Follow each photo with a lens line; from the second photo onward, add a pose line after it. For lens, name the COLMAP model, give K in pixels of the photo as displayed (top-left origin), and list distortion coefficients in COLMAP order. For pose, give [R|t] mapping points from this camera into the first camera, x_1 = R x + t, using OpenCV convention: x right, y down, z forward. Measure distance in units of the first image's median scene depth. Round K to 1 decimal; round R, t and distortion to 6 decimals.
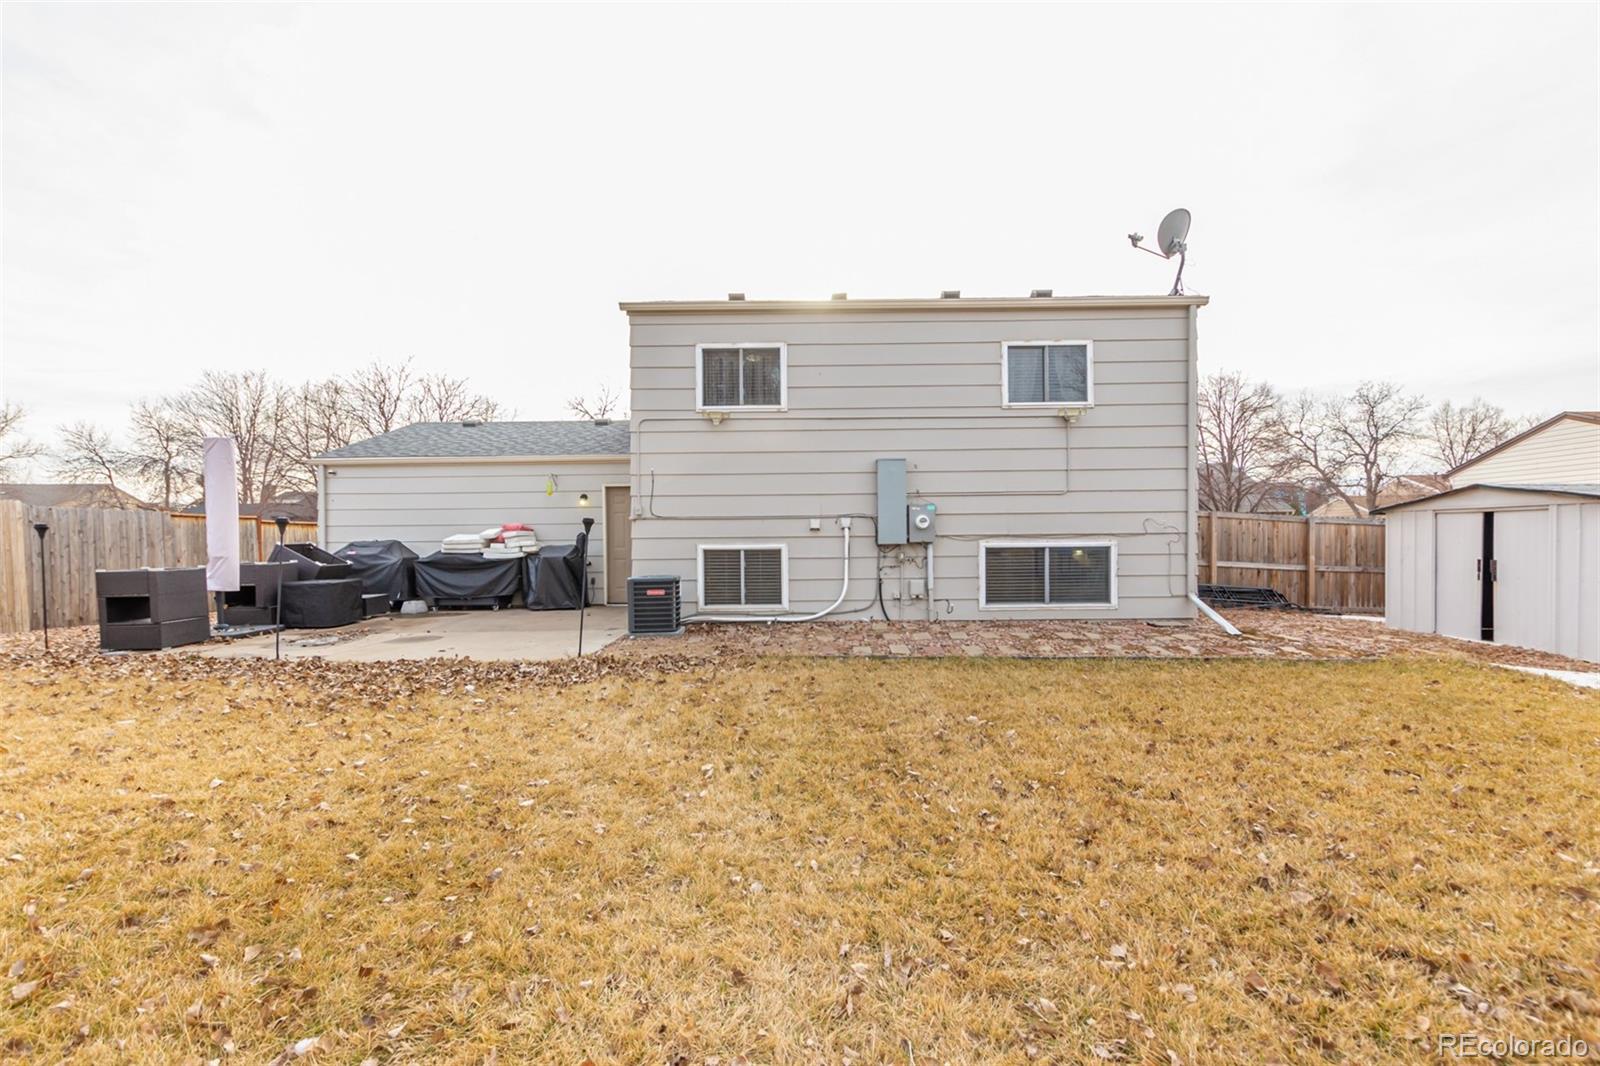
lens RADIAL K [[727.8, 0, 801.0], [0, 727.8, 537.9], [0, 0, 1]] dist [-0.004039, -0.000833]
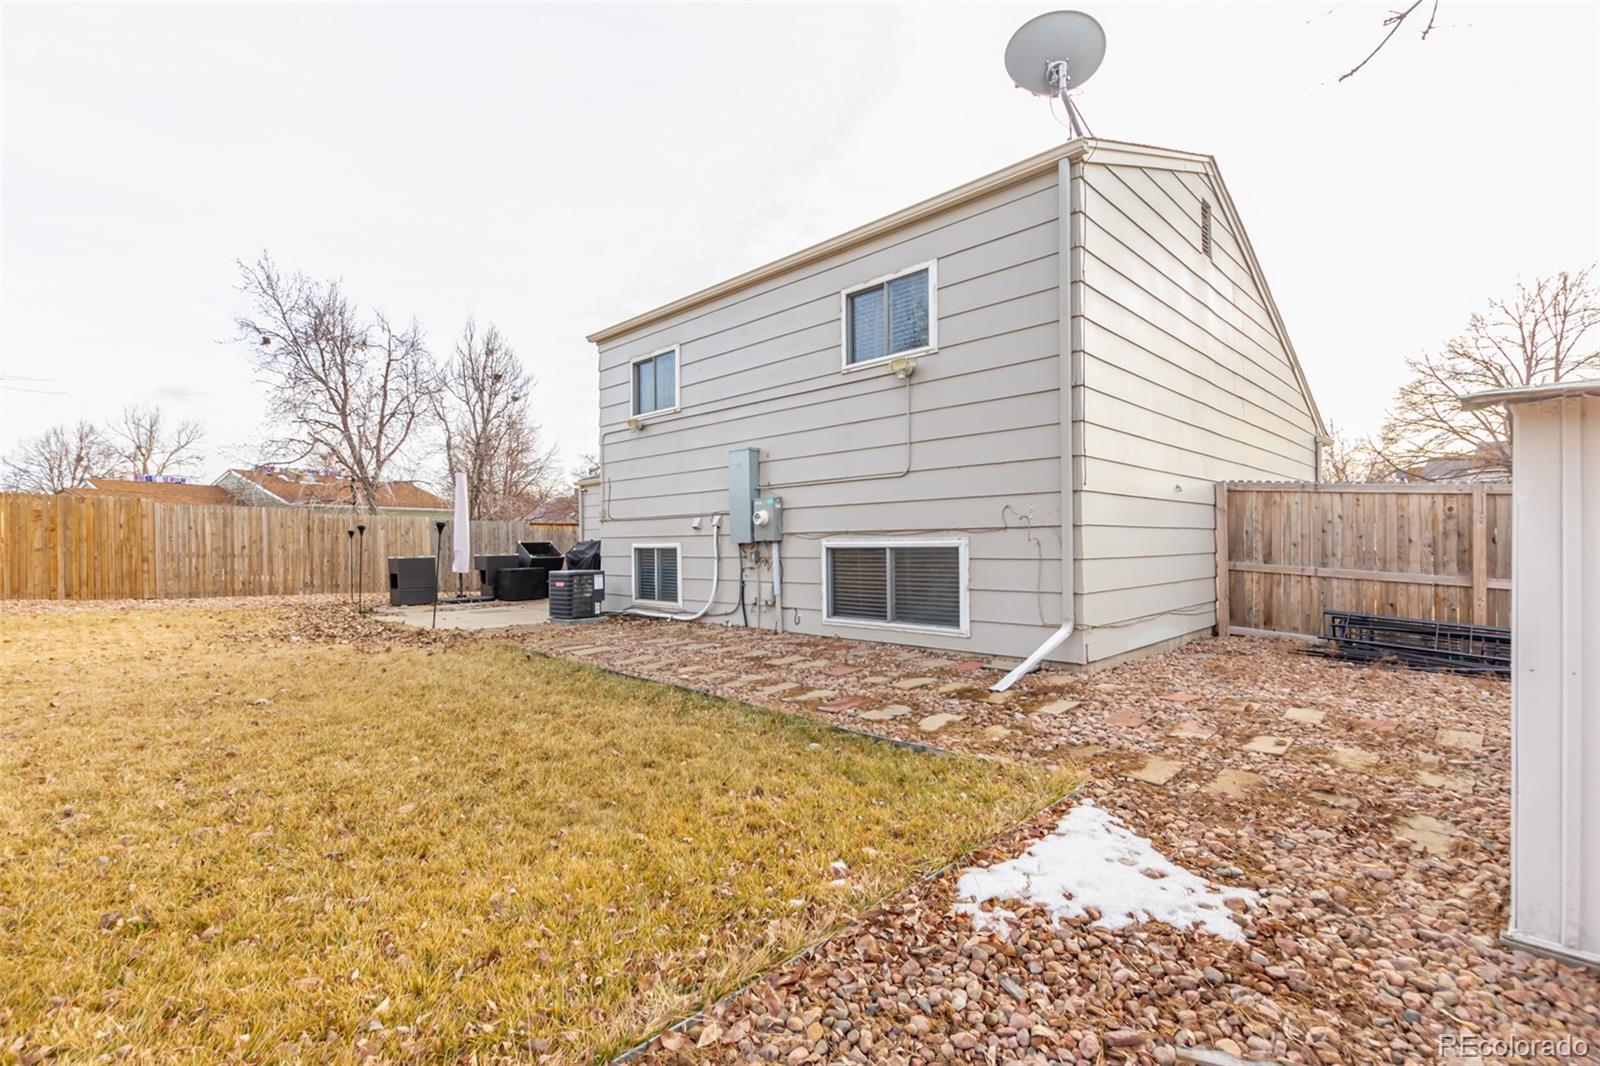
lens RADIAL K [[727.8, 0, 790.9], [0, 727.8, 543.6], [0, 0, 1]] dist [-0.004039, -0.000833]
pose [[0.718513, 0.001965, -0.695510, 0.790442], [0.002645, 0.999981, 0.005557, 0.004253], [0.695508, -0.005832, 0.718495, 0.383257]]
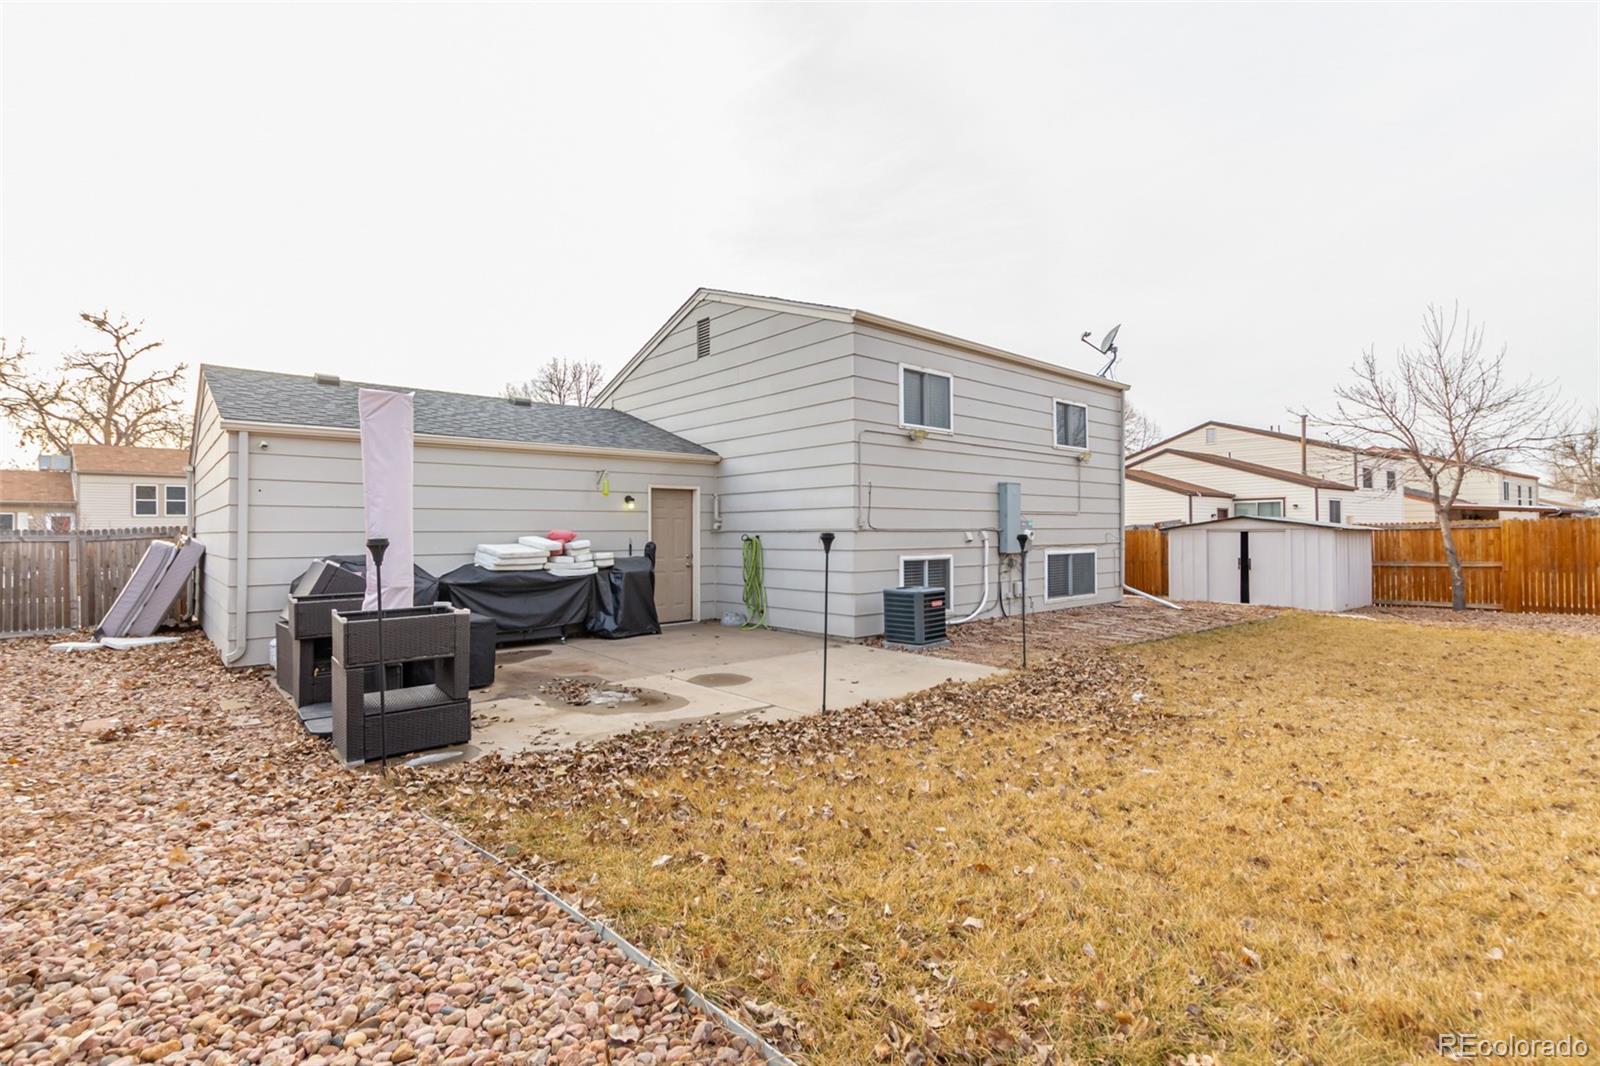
lens RADIAL K [[727.8, 0, 797.2], [0, 727.8, 528.6], [0, 0, 1]] dist [-0.004039, -0.000833]
pose [[0.756506, 0.009393, 0.653920, -0.927296], [-0.002659, 0.999933, -0.011288, -0.017569], [-0.653982, 0.006801, 0.756480, 0.313204]]
